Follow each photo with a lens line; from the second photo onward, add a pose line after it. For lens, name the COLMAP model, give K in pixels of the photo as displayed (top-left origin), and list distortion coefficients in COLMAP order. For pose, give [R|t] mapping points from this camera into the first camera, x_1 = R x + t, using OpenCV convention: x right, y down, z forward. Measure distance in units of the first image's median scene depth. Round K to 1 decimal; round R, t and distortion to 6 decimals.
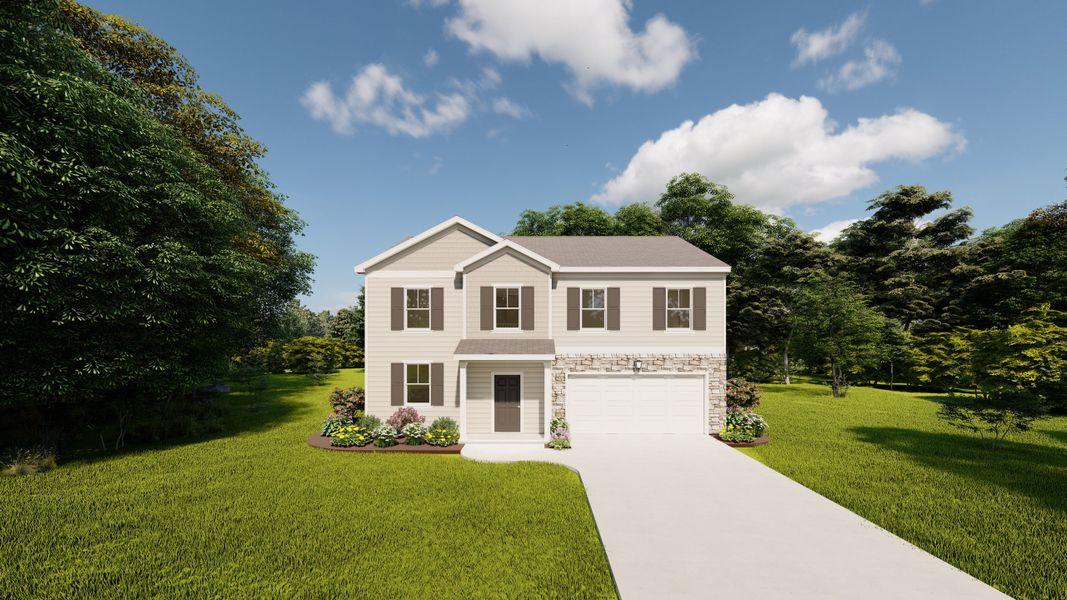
lens RADIAL K [[780.6, 0, 536.9], [0, 780.6, 340.6], [0, 0, 1]] dist [0.000689, -0.000617]
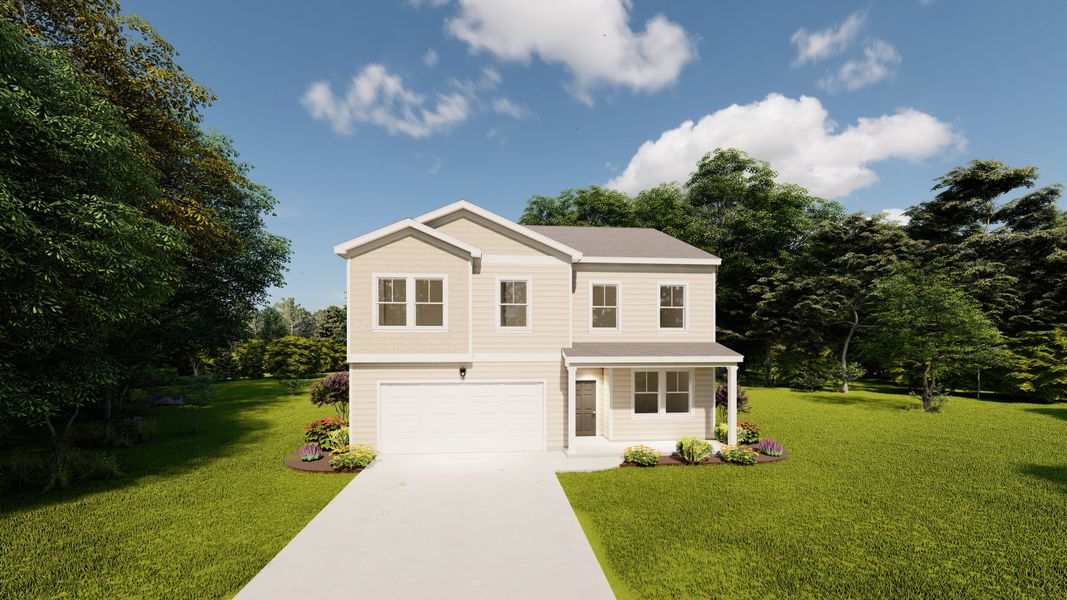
lens RADIAL K [[780.6, 0, 536.9], [0, 780.6, 340.6], [0, 0, 1]] dist [0.000689, -0.000617]
pose [[1.000000, -0.000072, -0.000031, -0.015806], [0.000072, 1.000000, -0.000010, -0.000439], [0.000031, 0.000010, 1.000000, 0.145171]]
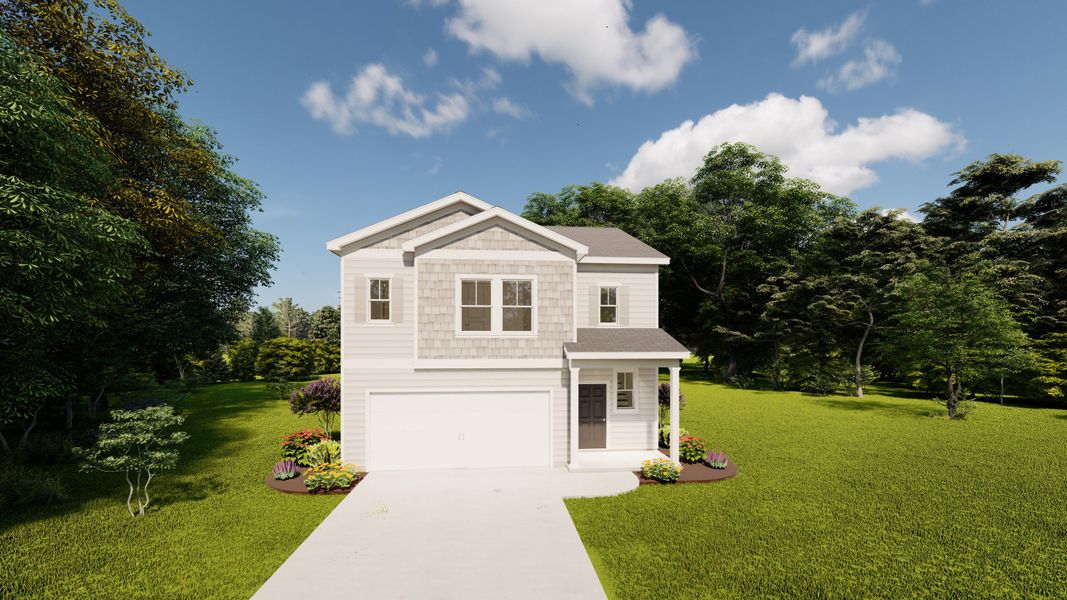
lens RADIAL K [[780.6, 0, 536.9], [0, 780.6, 340.6], [0, 0, 1]] dist [0.000689, -0.000617]
pose [[1.000000, -0.000045, -0.000022, -0.015993], [0.000045, 1.000000, 0.000006, -0.002342], [0.000022, -0.000006, 1.000000, 0.181771]]
